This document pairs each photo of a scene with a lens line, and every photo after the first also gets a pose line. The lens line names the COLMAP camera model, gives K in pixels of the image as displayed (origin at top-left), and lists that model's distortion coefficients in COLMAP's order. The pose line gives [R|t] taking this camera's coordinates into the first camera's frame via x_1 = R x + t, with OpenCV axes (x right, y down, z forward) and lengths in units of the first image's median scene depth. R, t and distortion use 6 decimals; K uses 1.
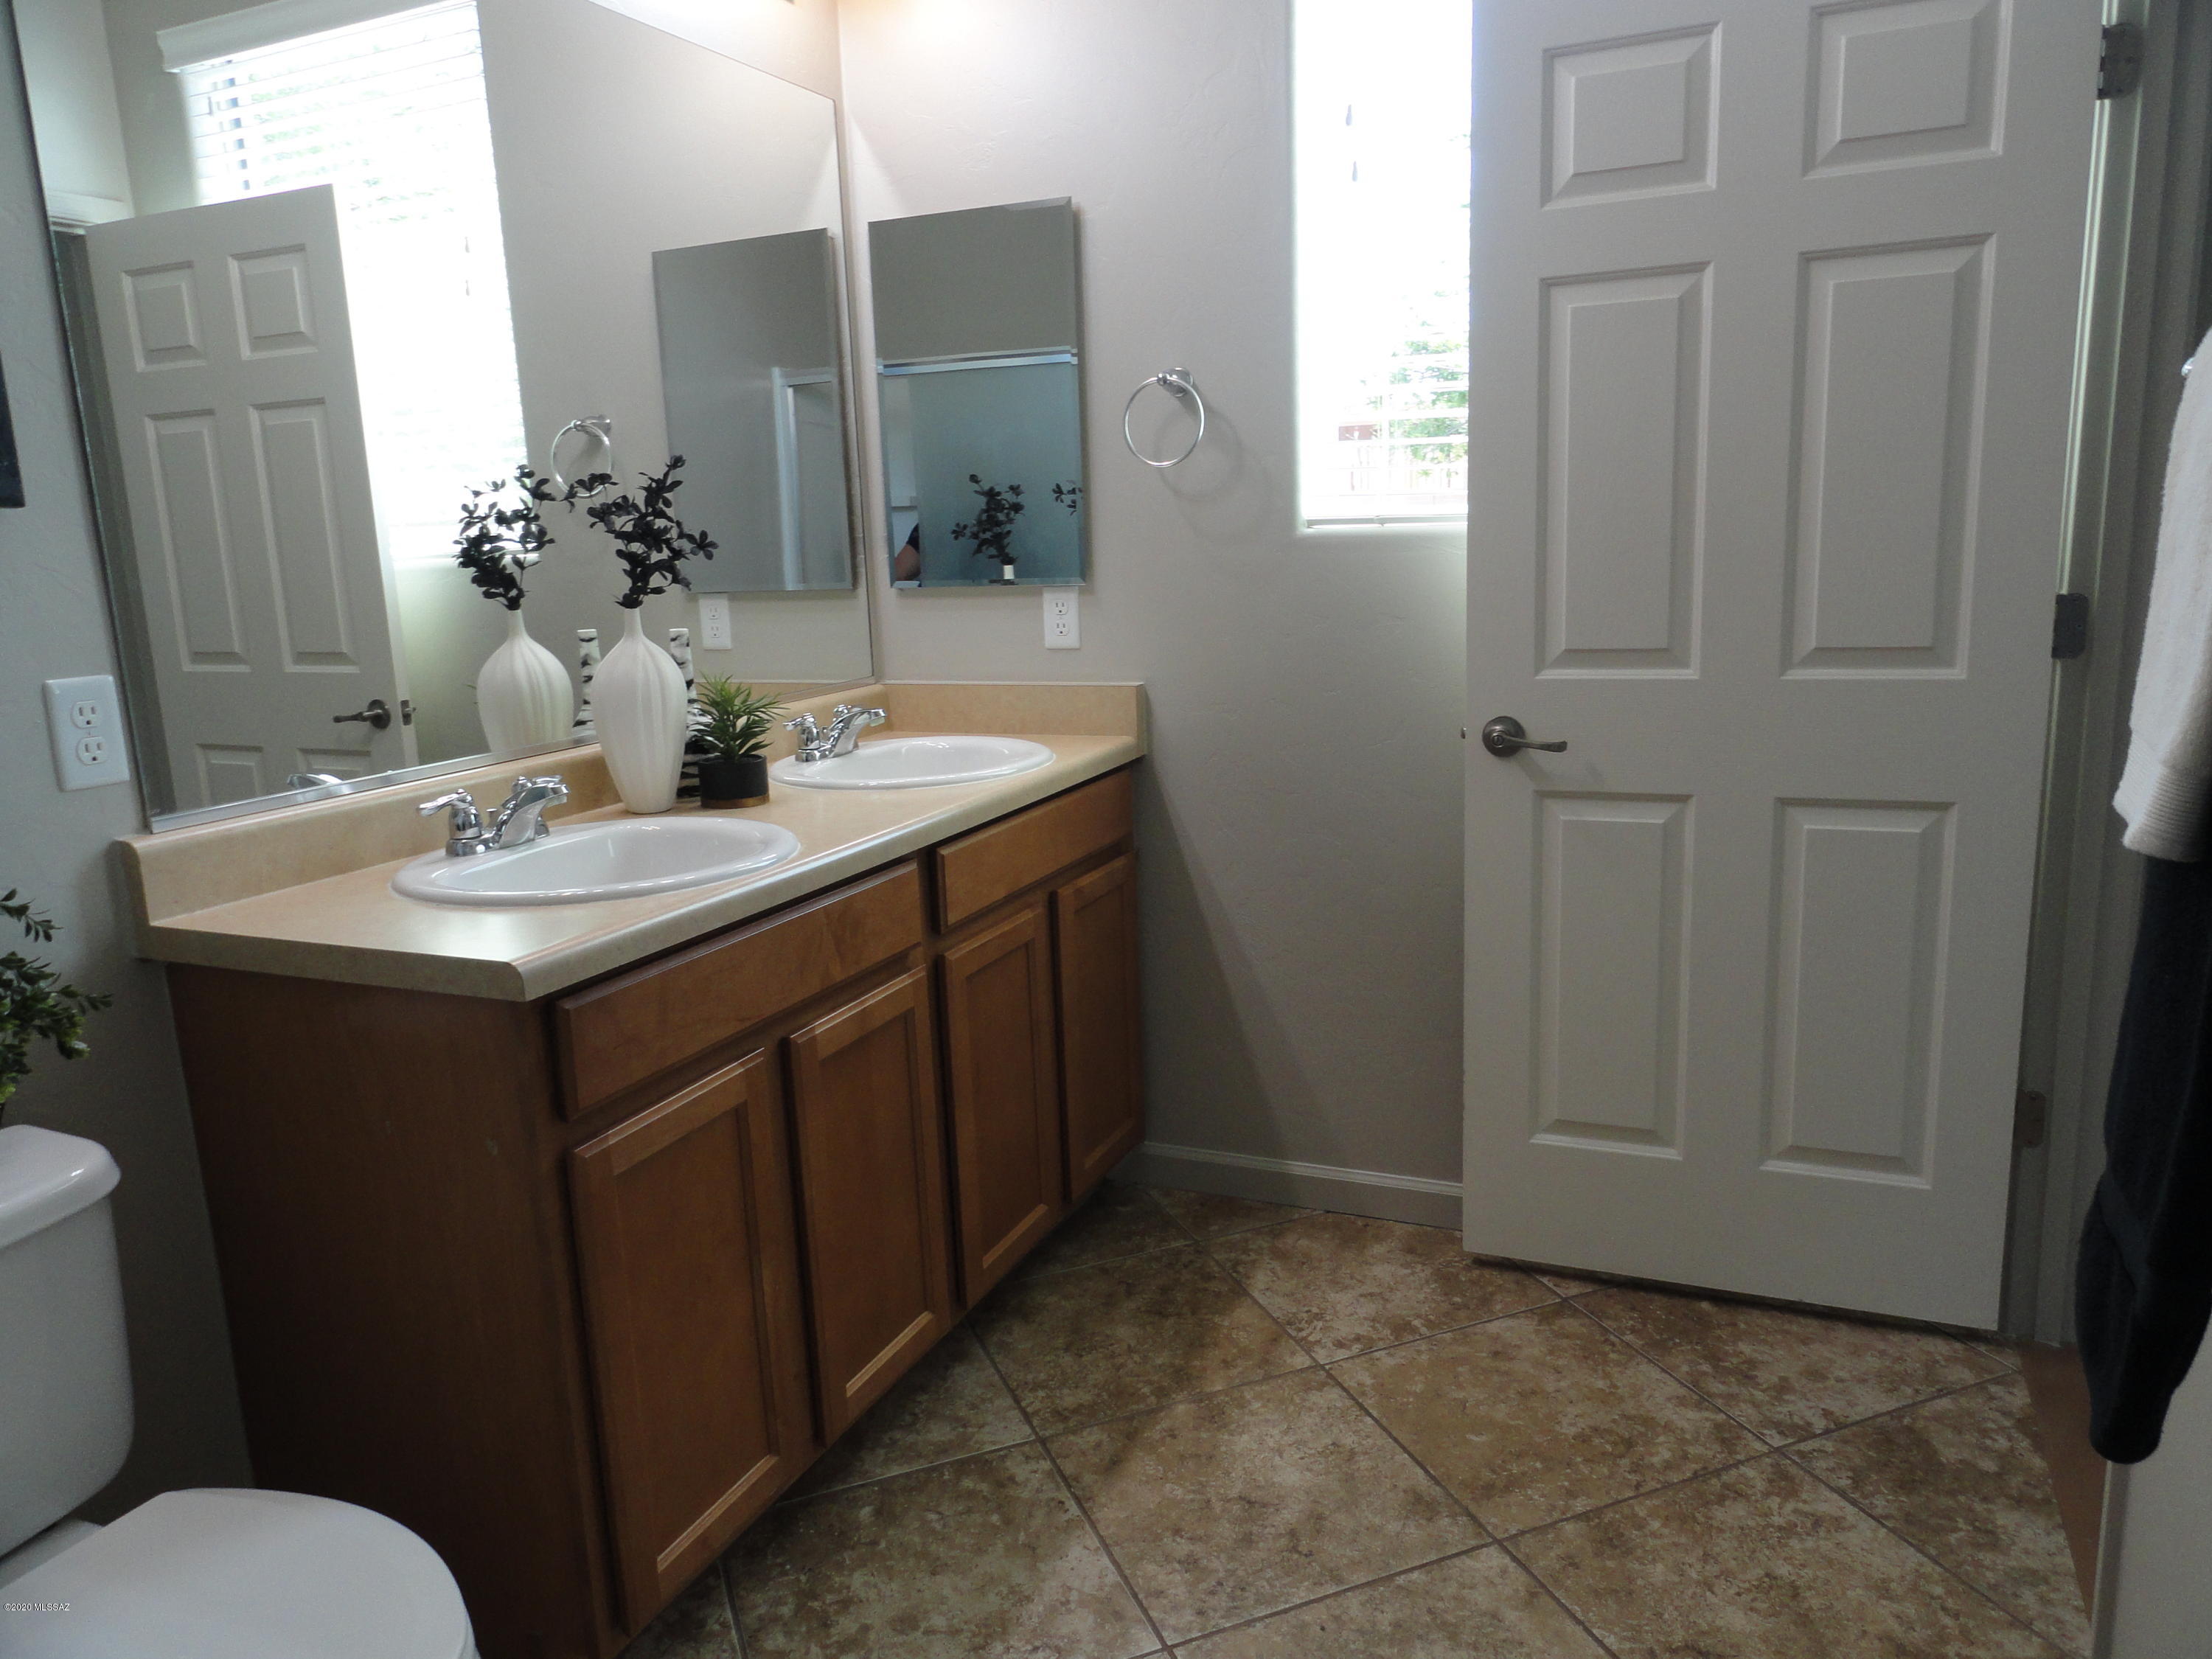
lens RADIAL K [[1565.3, 0, 1106.0], [0, 1565.3, 829.5], [0, 0, 1]] dist [-0.003750, 0.003108]
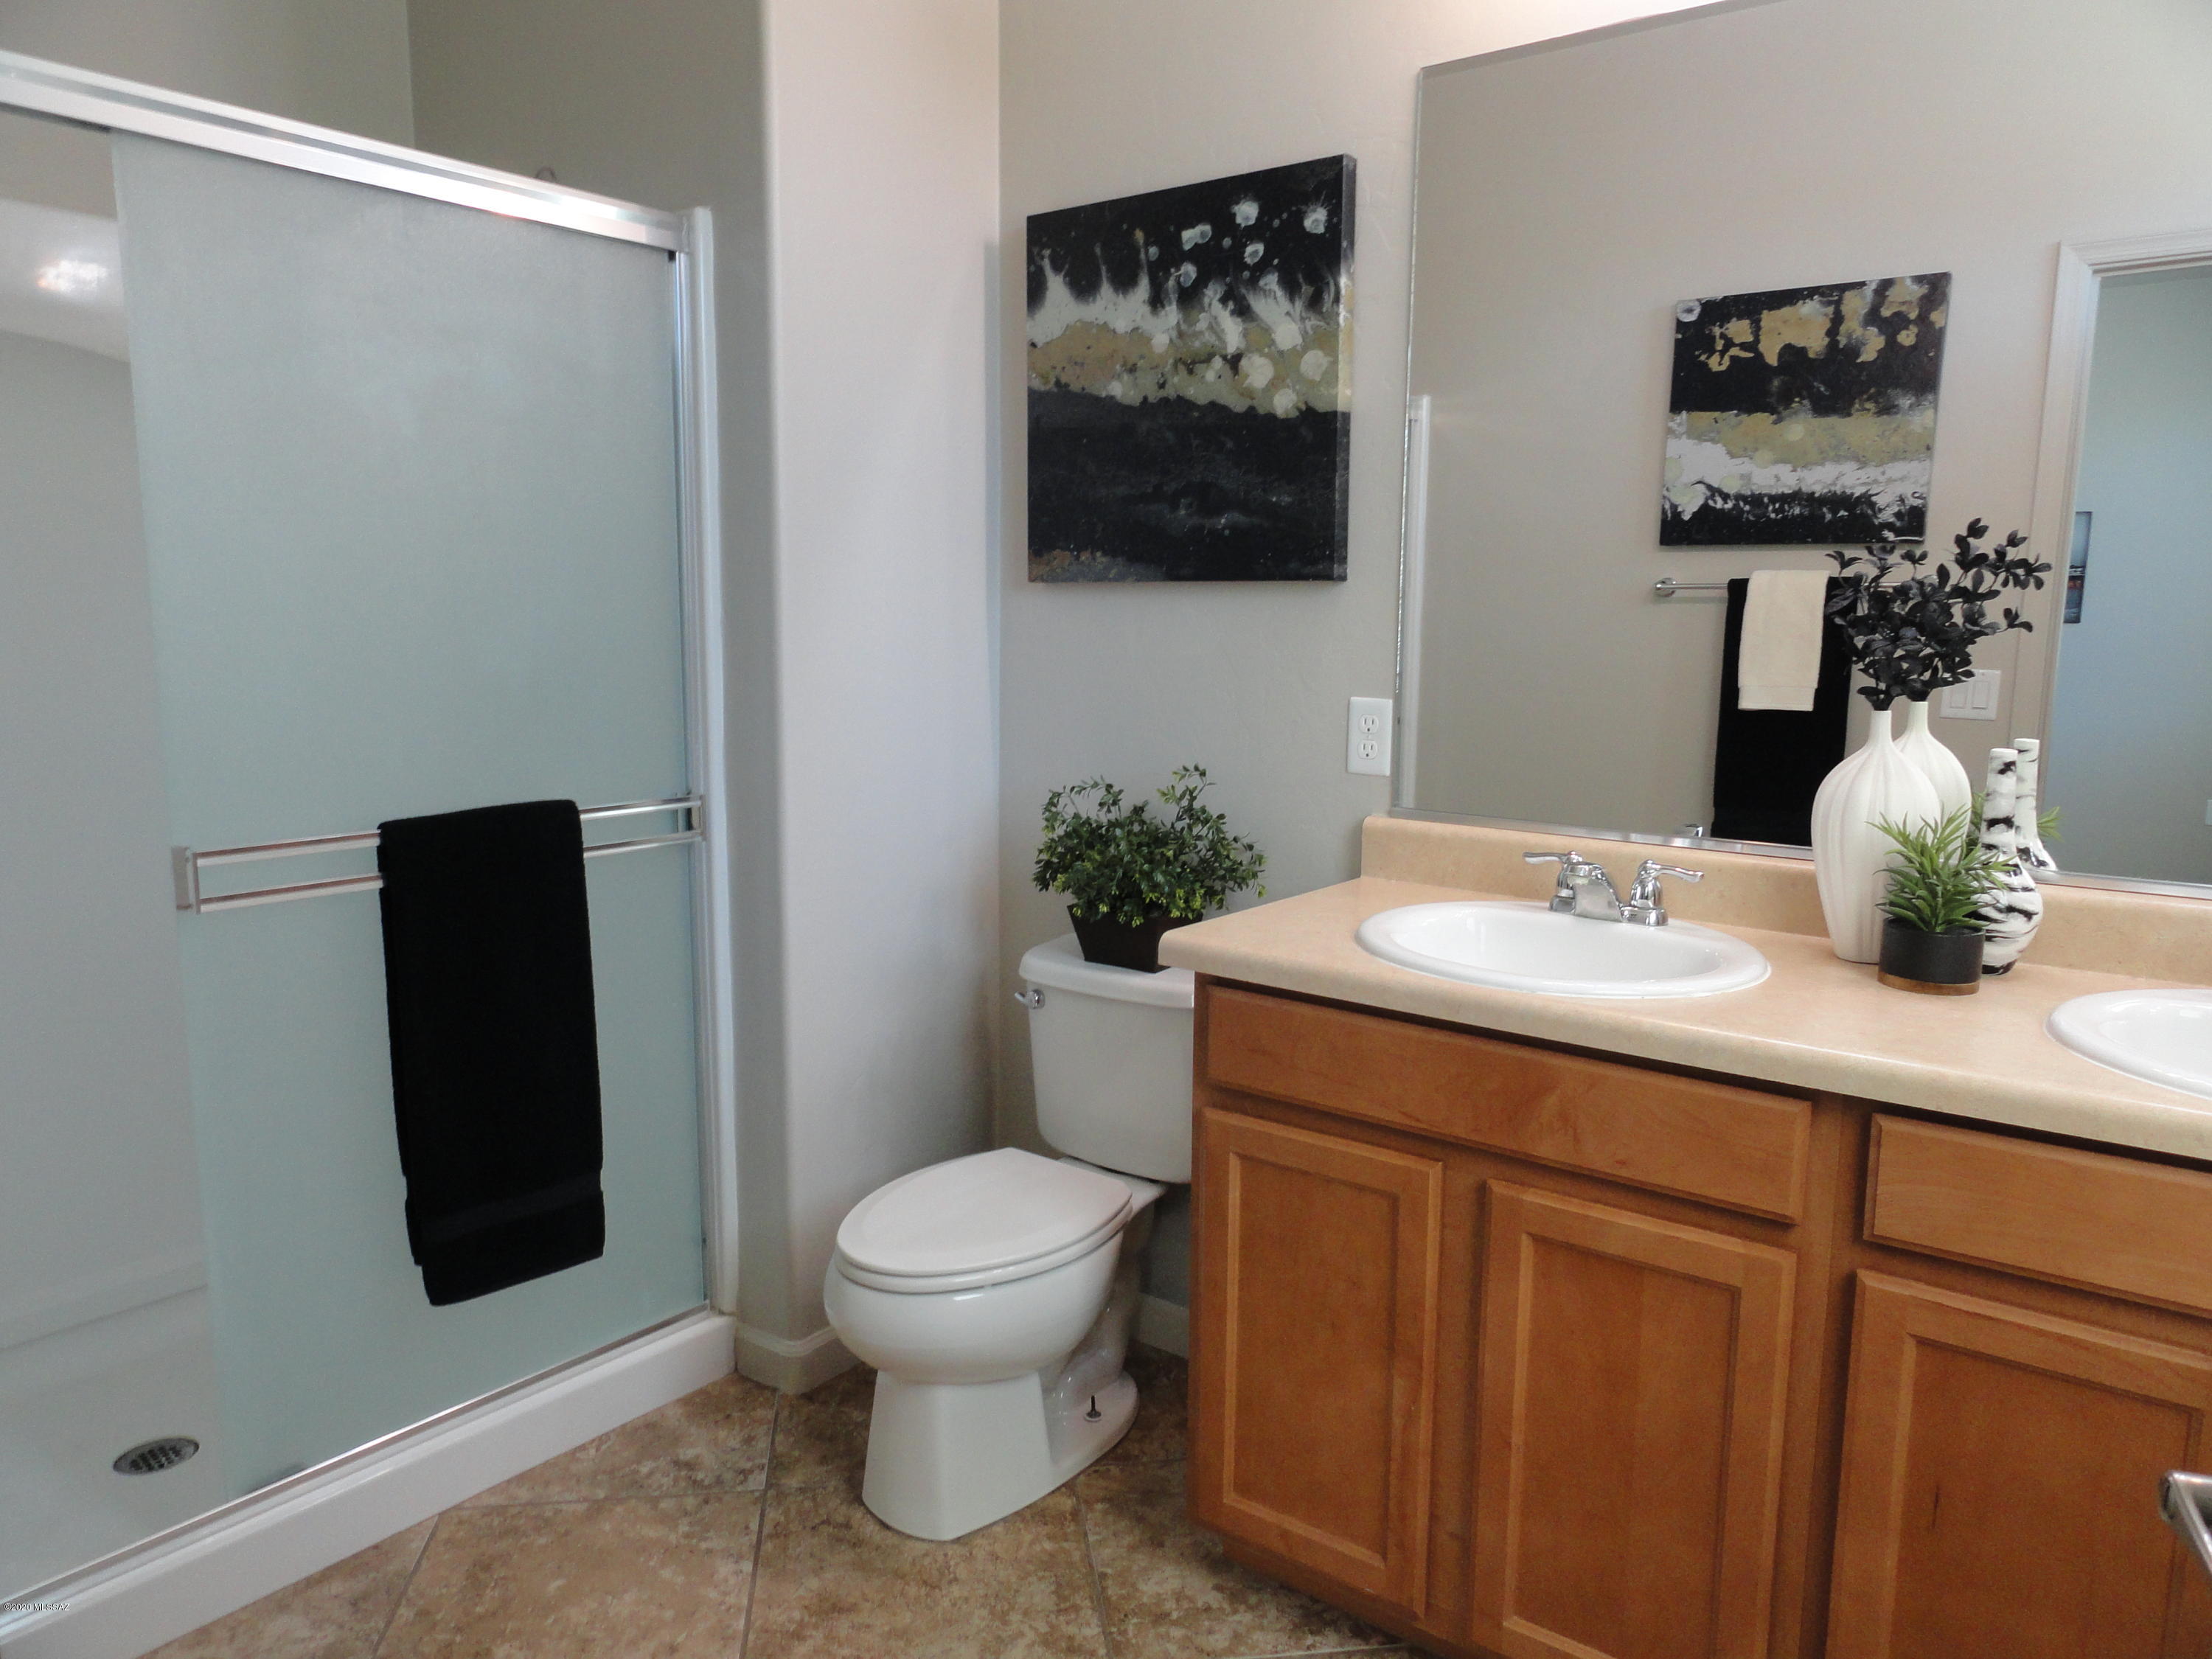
lens RADIAL K [[1545.4, 0, 1106.0], [0, 1545.4, 829.5], [0, 0, 1]] dist [-0.002894, 0.004565]
pose [[-0.241659, 0.179075, -0.953694, 0.591368], [-0.185402, 0.956197, 0.226524, -0.196533], [0.952485, 0.231558, -0.197872, 0.820437]]
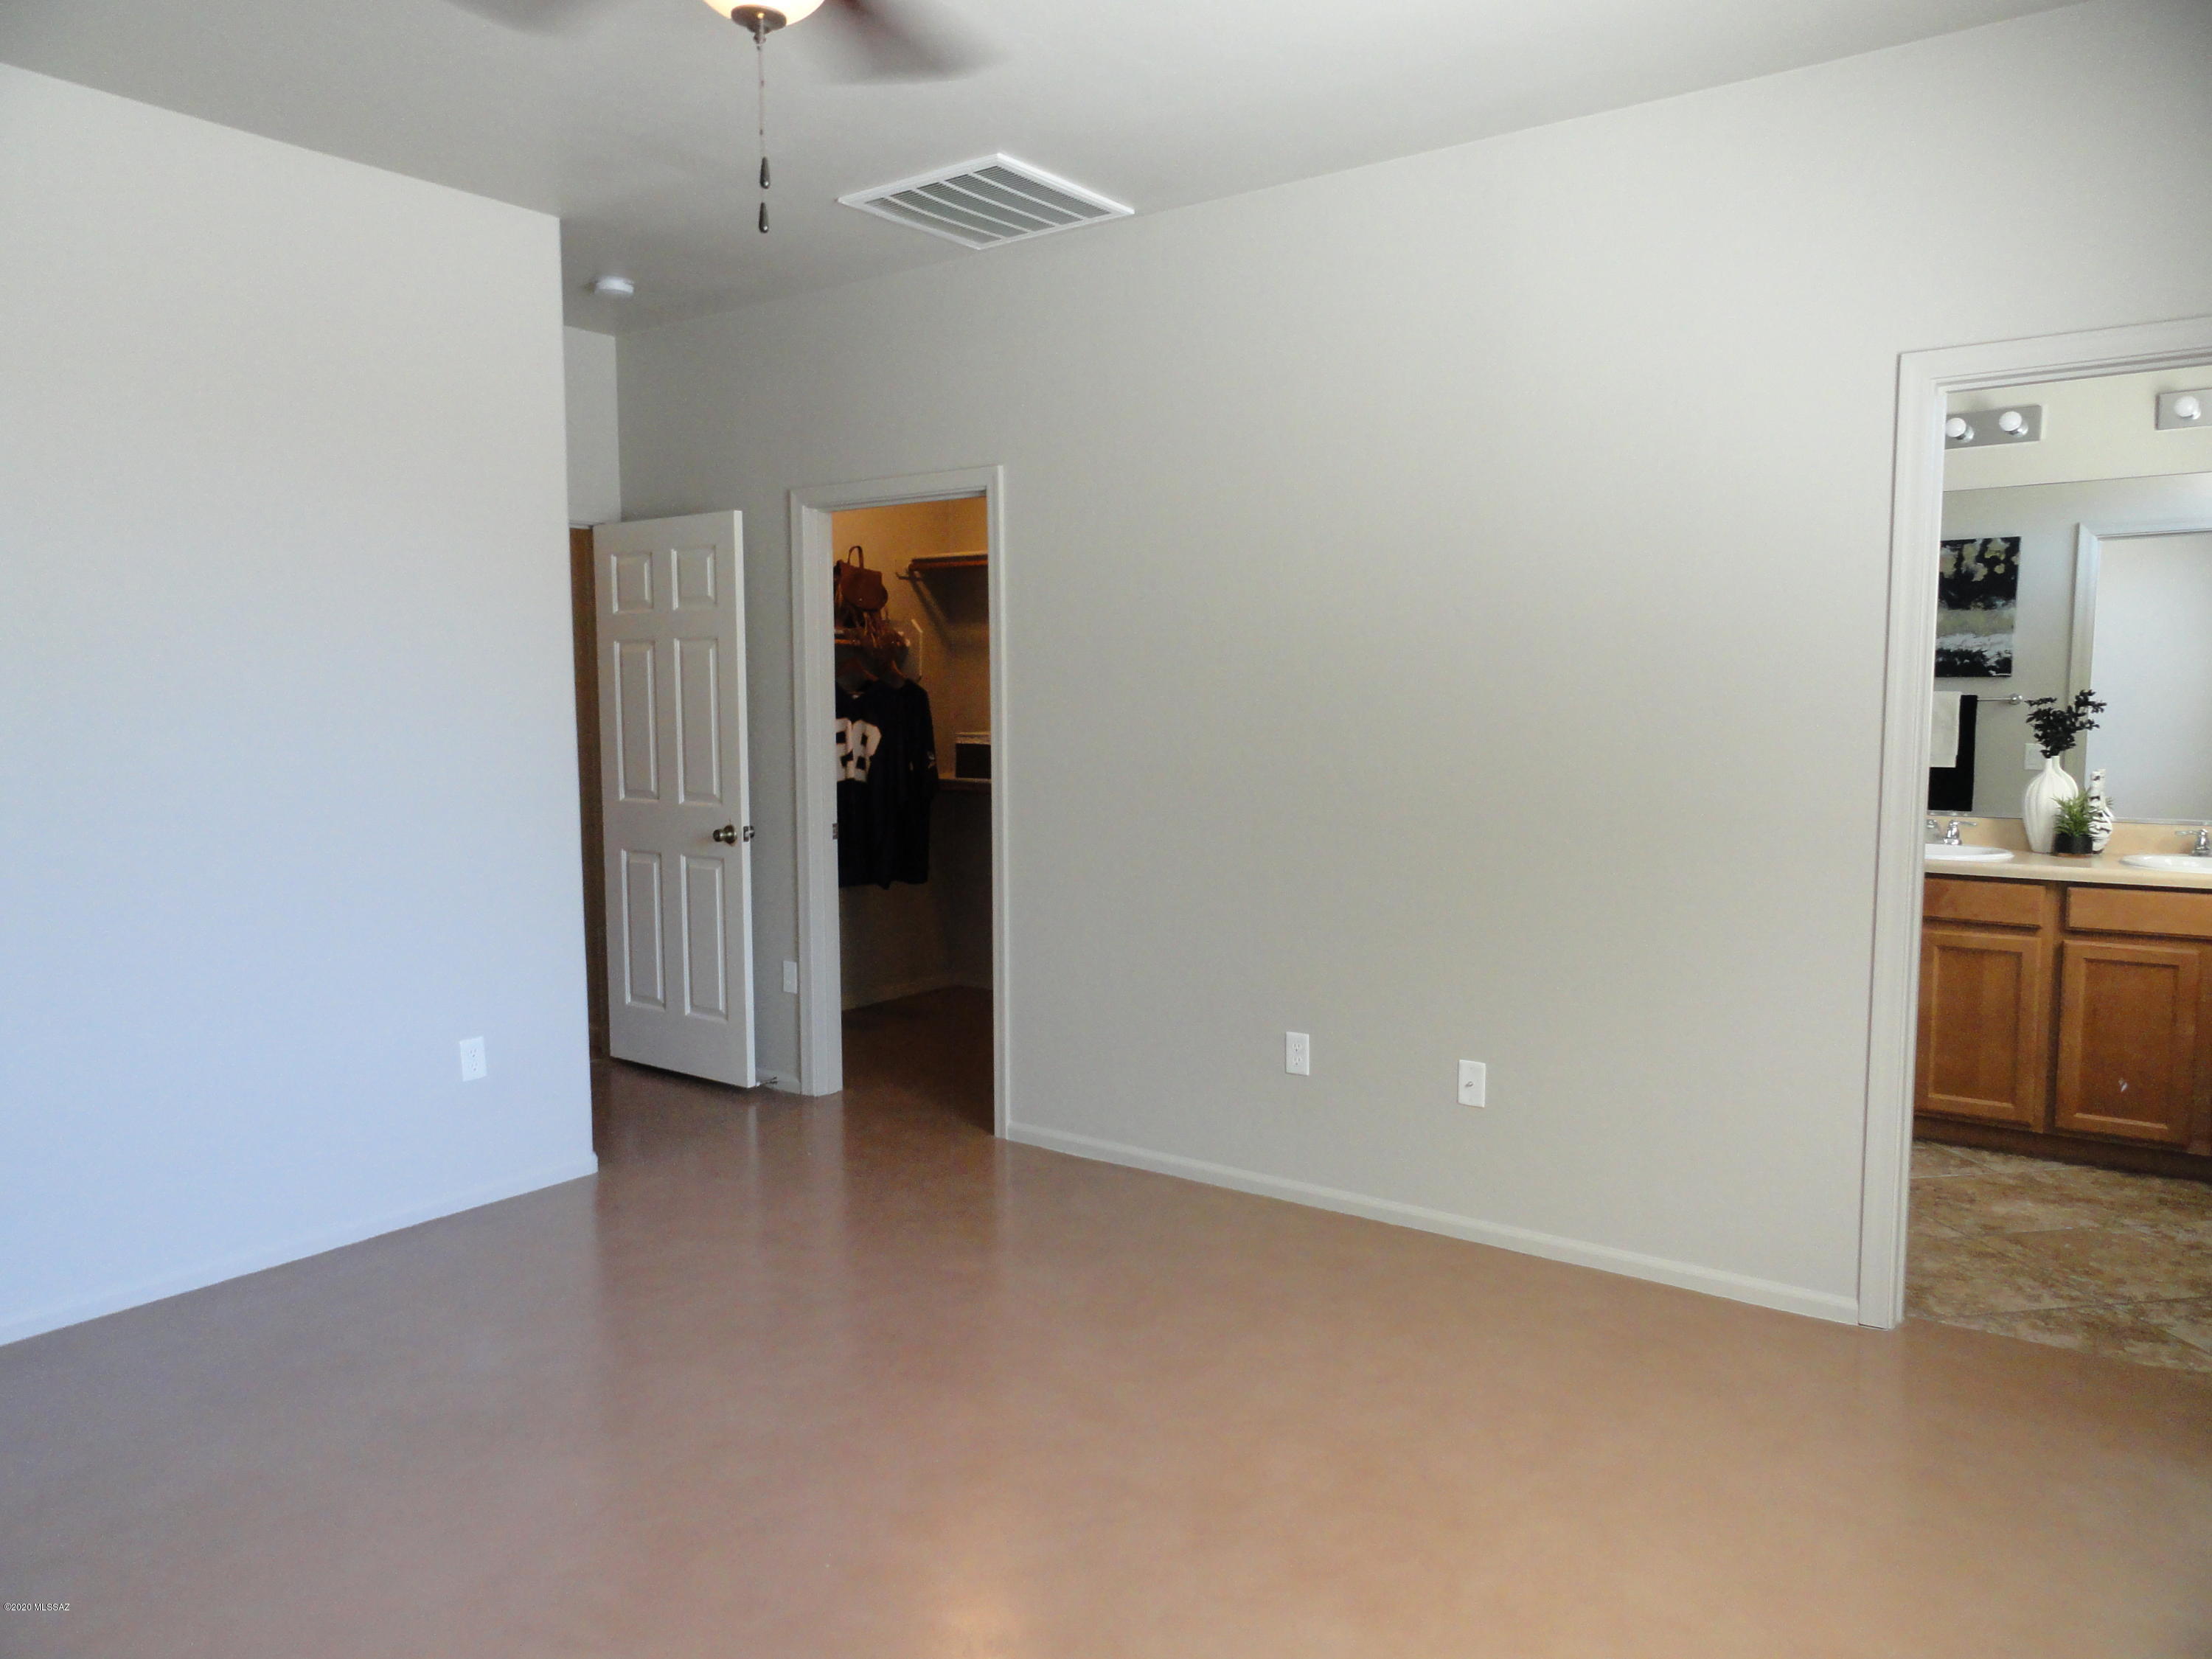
lens RADIAL K [[1561.8, 0, 1106.0], [0, 1561.8, 829.5], [0, 0, 1]] dist [-0.000514, 0.000037]
pose [[-0.216309, 0.127840, -0.967919, 2.184001], [-0.180349, 0.969097, 0.168300, -0.181211], [0.959523, 0.210968, -0.186569, 0.171930]]
